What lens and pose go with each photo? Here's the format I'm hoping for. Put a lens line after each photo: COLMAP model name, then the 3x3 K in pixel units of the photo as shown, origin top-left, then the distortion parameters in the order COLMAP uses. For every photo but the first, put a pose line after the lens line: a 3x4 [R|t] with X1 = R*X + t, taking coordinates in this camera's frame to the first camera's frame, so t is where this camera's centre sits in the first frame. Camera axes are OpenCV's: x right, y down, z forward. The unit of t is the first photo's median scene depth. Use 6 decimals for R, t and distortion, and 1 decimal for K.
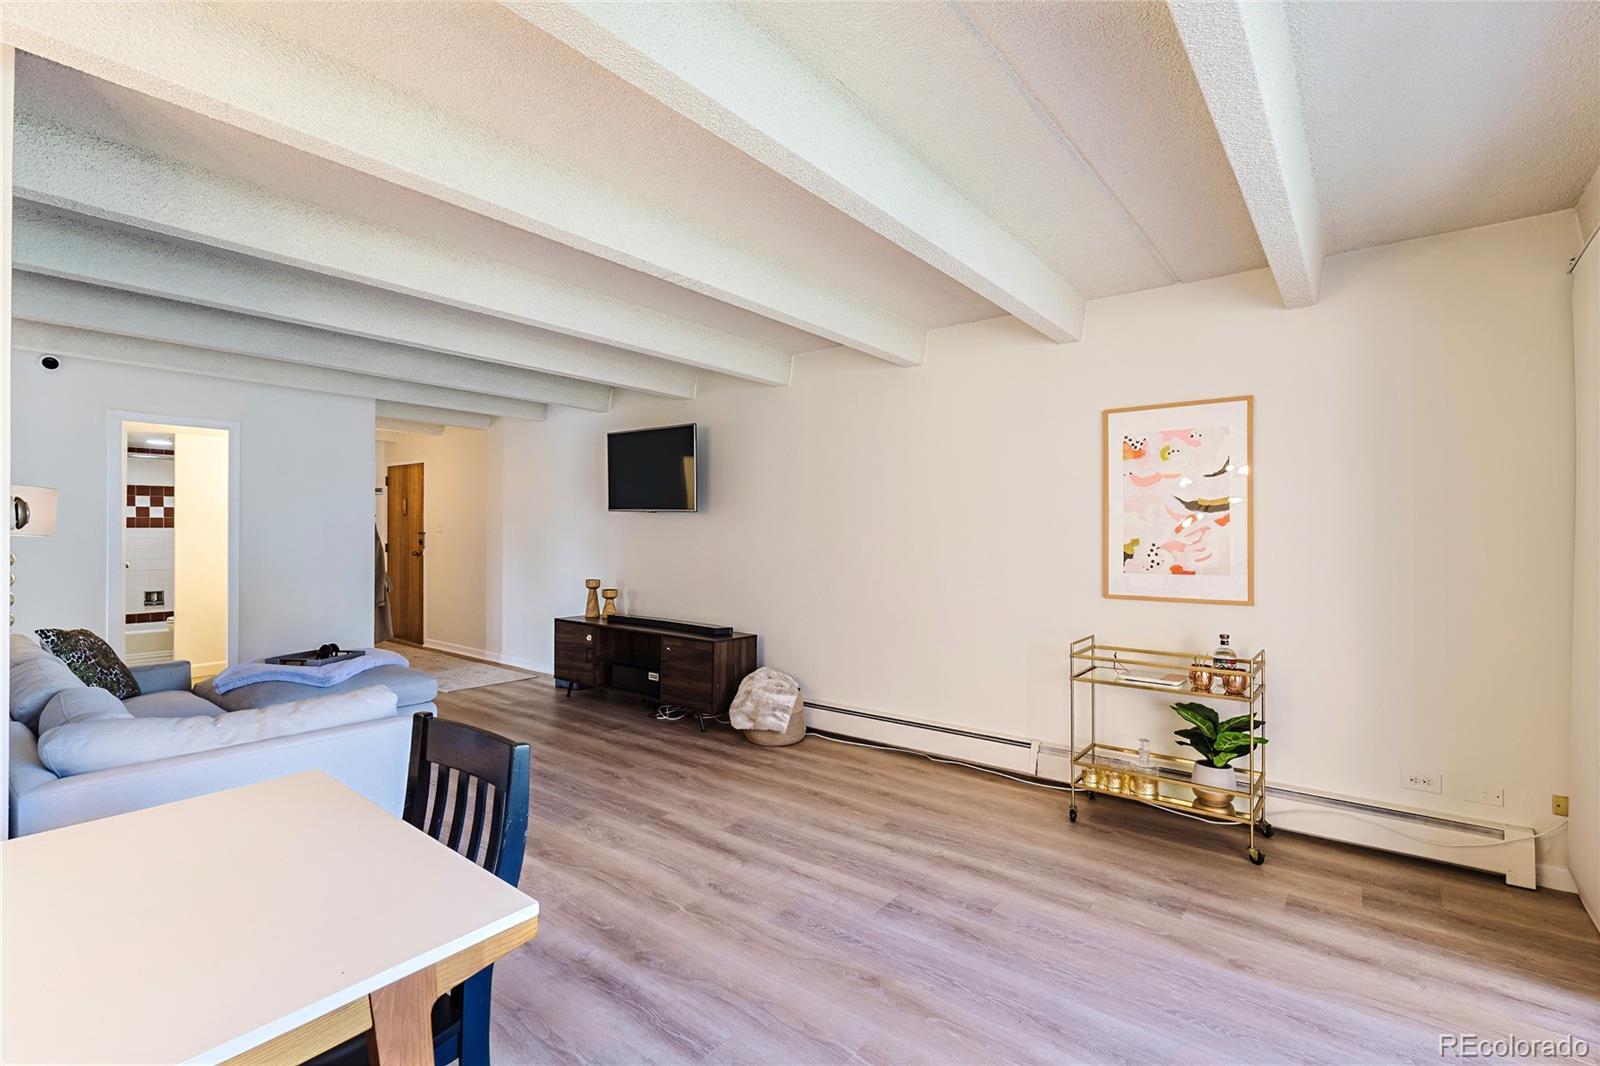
lens RADIAL K [[734.9, 0, 798.6], [0, 734.9, 530.9], [0, 0, 1]] dist [-0.011419, 0.012127]
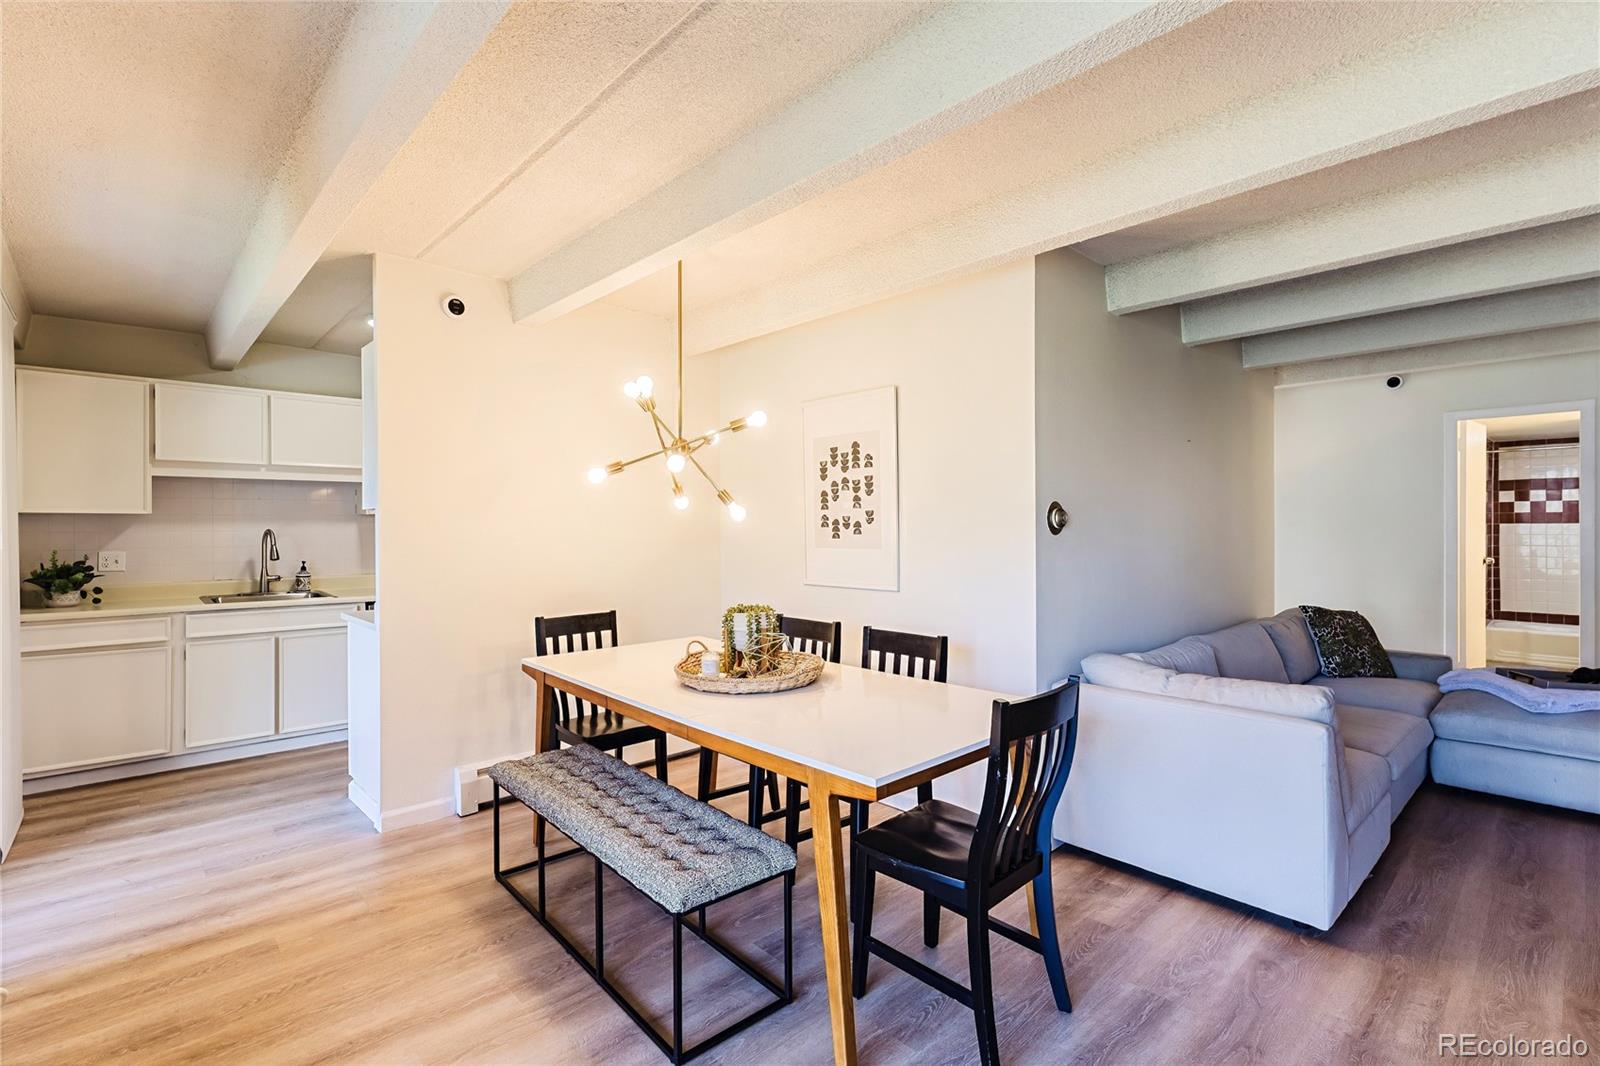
lens RADIAL K [[737.6, 0, 804.1], [0, 737.6, 531.1], [0, 0, 1]] dist [-0.001323, 0.001076]
pose [[-0.152625, 0.005861, -0.988267, 0.388313], [0.001008, 0.999983, 0.005775, -0.001461], [0.988284, -0.000115, -0.152628, 0.371589]]
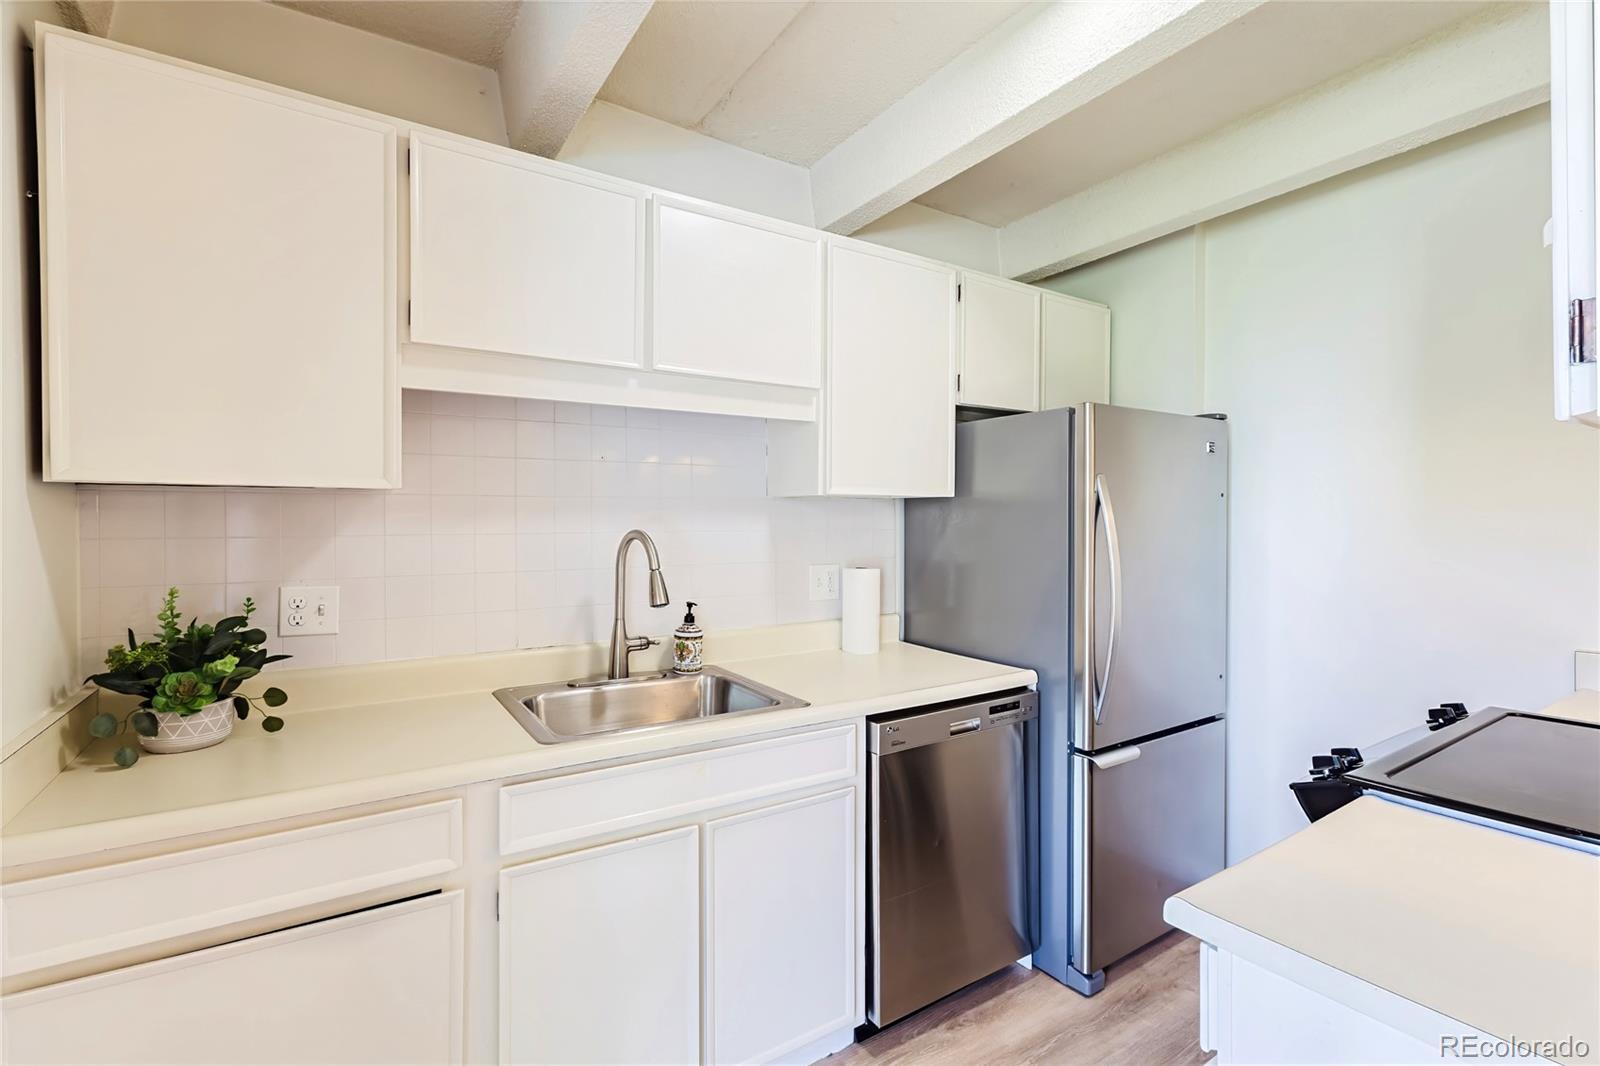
lens RADIAL K [[742.4, 0, 800.0], [0, 742.4, 533.0], [0, 0, 1]] dist [-0.000301, -0.000070]
pose [[-0.325880, 0.003401, -0.945405, -0.339972], [0.003444, 0.999991, 0.002410, 0.003936], [0.945405, -0.002470, -0.325889, -0.551319]]
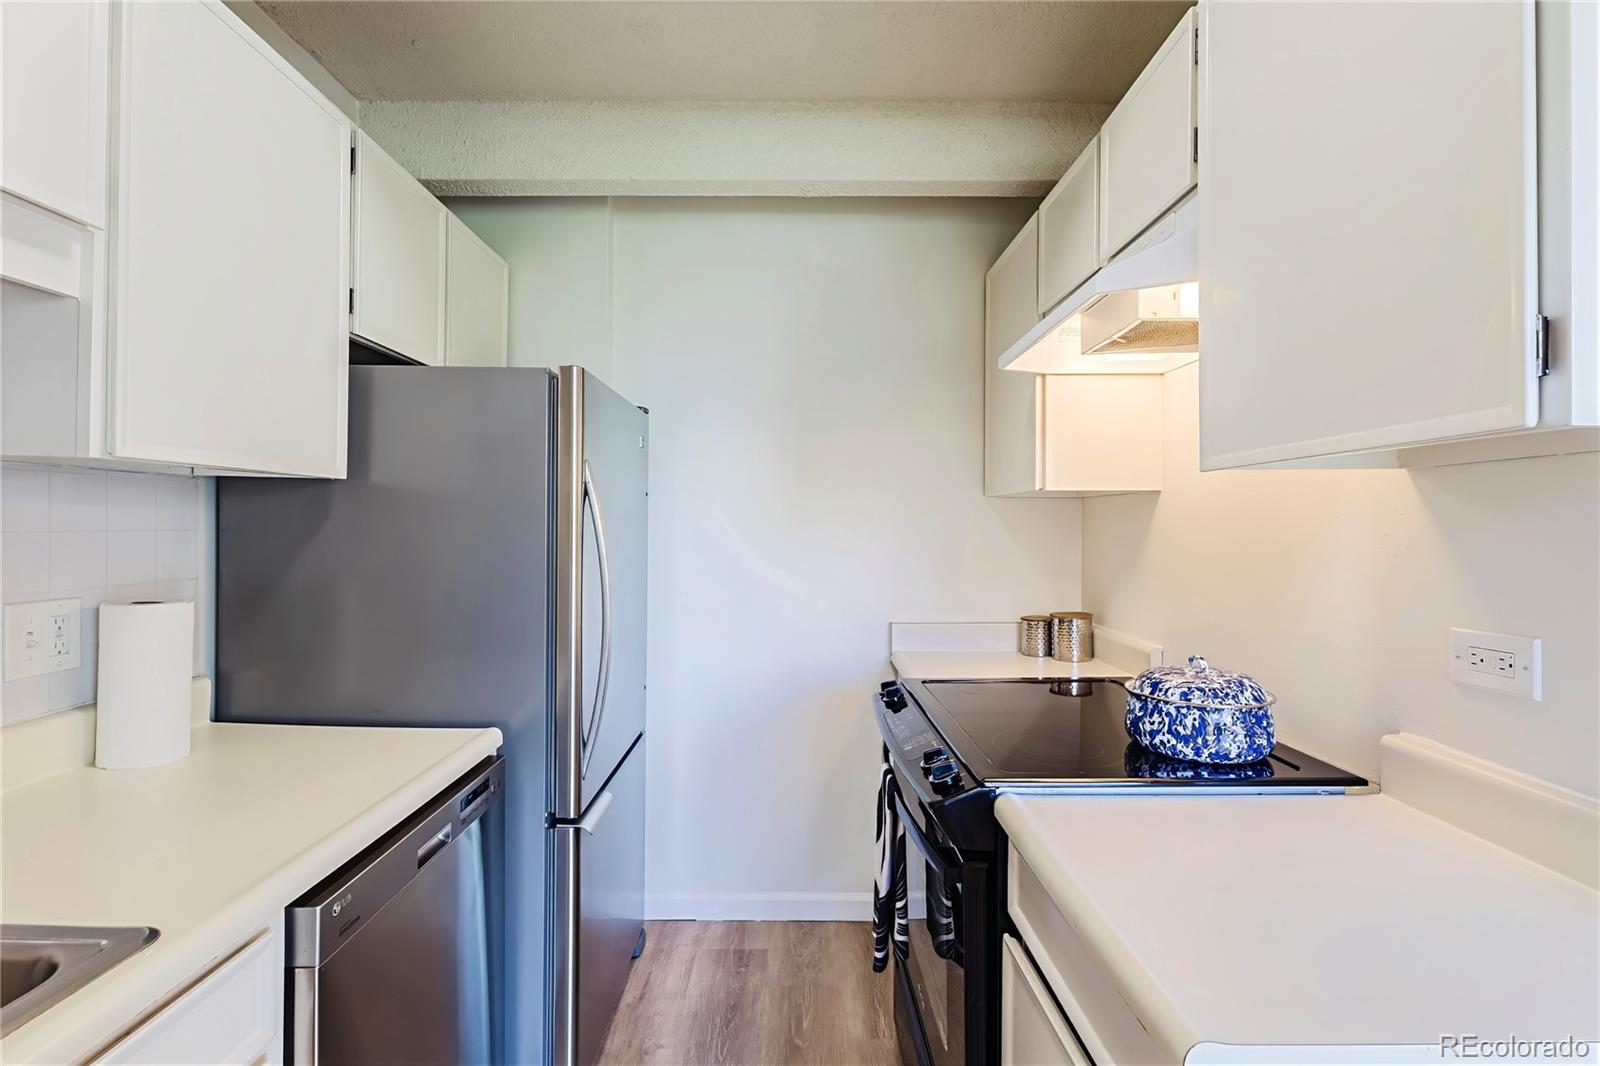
lens RADIAL K [[730.8, 0, 798.6], [0, 730.8, 531.7], [0, 0, 1]] dist [0.000550, 0.000287]
pose [[0.616530, 0.002035, -0.787329, -0.549884], [0.000828, 0.999994, 0.003232, 0.002528], [0.787331, -0.002645, 0.616524, -0.707091]]
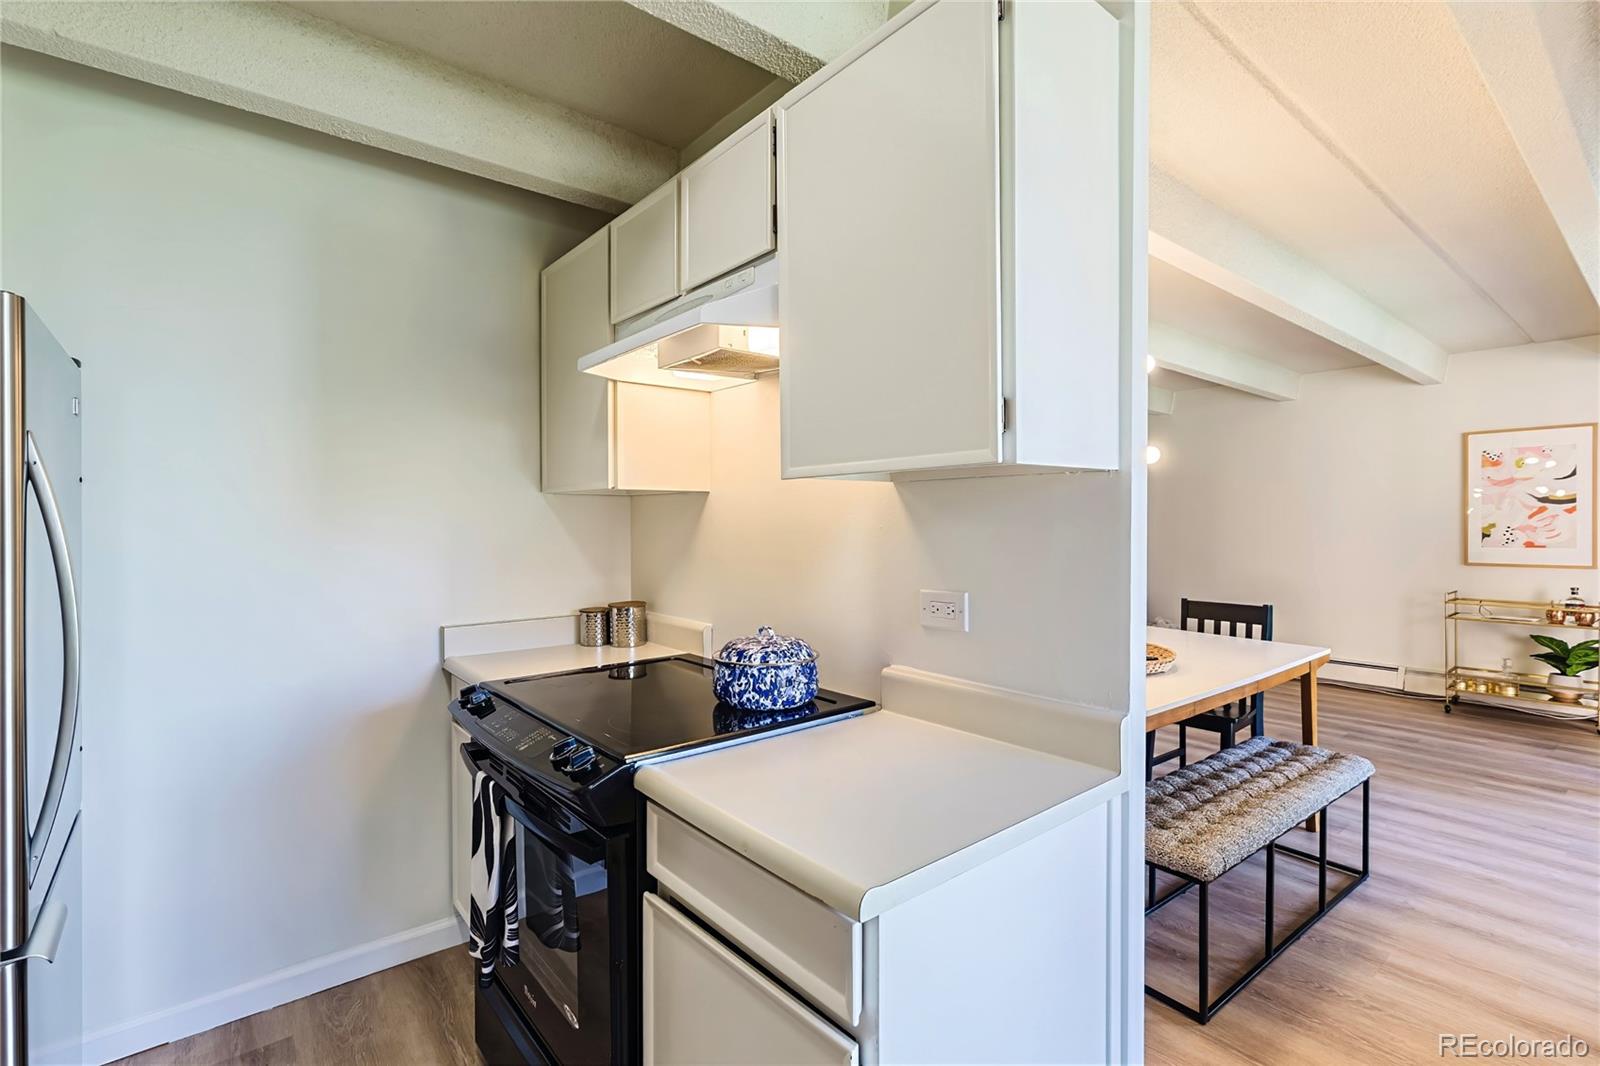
lens RADIAL K [[730.8, 0, 798.6], [0, 730.8, 531.7], [0, 0, 1]] dist [0.000550, 0.000287]
pose [[0.974296, -0.003496, -0.225243, -0.585457], [0.006368, 0.999907, 0.012023, 0.001749], [0.225180, -0.013149, 0.974229, -0.753807]]
